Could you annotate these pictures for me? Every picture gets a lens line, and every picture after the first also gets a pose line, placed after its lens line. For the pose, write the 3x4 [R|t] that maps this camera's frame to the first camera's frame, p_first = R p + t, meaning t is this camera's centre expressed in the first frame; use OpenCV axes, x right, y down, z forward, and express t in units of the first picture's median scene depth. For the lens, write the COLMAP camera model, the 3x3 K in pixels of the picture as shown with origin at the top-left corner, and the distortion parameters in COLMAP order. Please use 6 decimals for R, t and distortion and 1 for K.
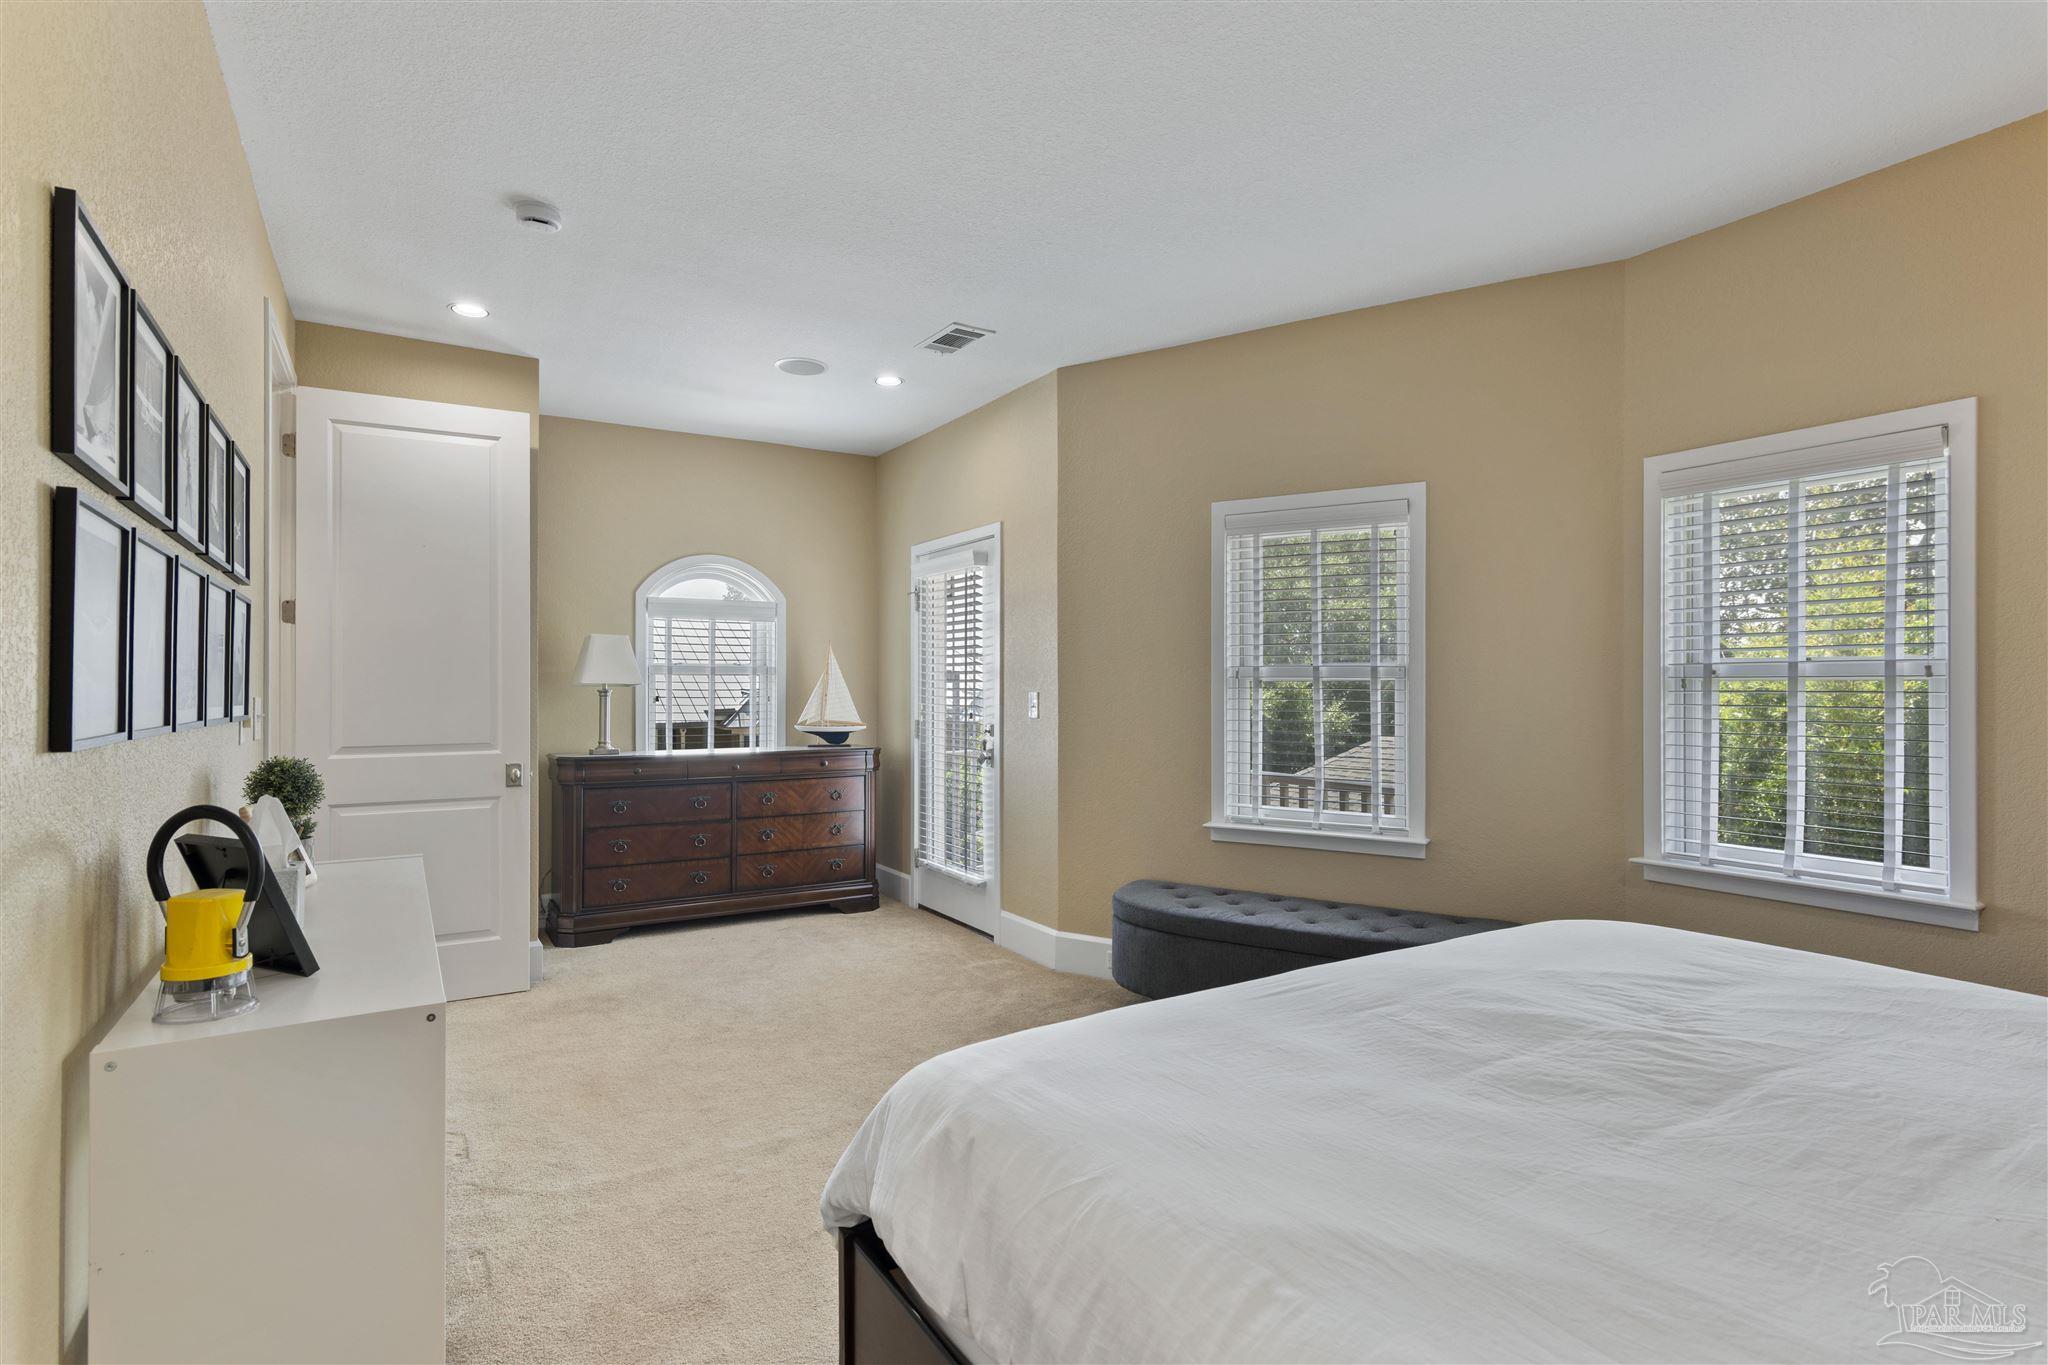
lens RADIAL K [[1011.8, 0, 1023.4], [0, 1011.8, 686.4], [0, 0, 1]] dist [0.000027, -0.000280]
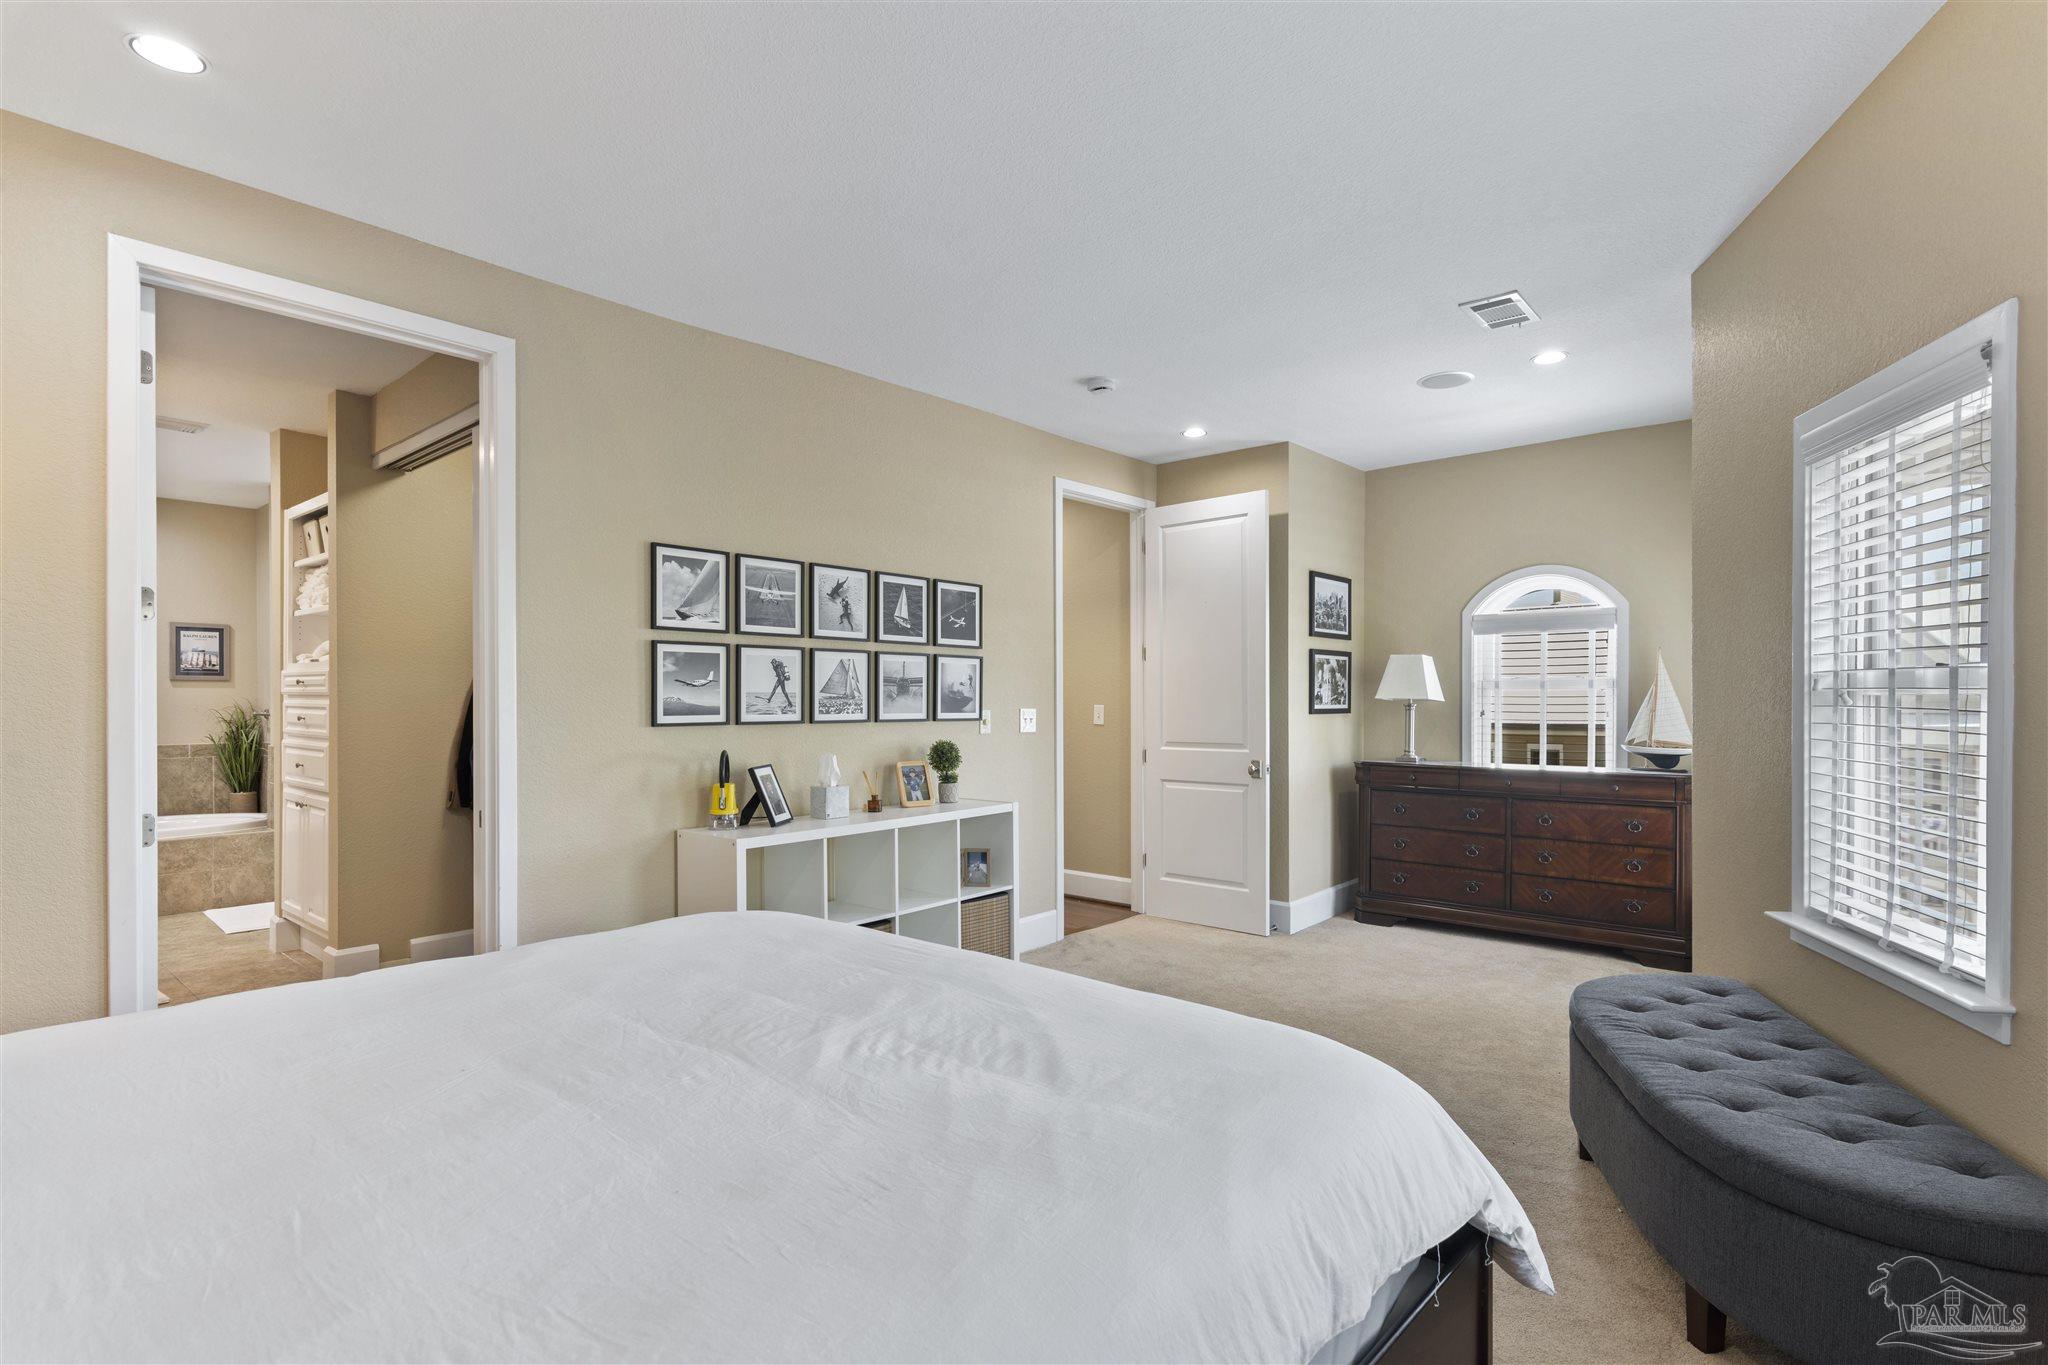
lens RADIAL K [[995.0, 0, 1020.5], [0, 995.0, 712.8], [0, 0, 1]] dist [0.001826, 0.000229]
pose [[0.291720, 0.012741, -0.956419, 0.500624], [0.002648, 0.999897, 0.014128, -0.003536], [0.956500, -0.006654, 0.291656, 0.261885]]
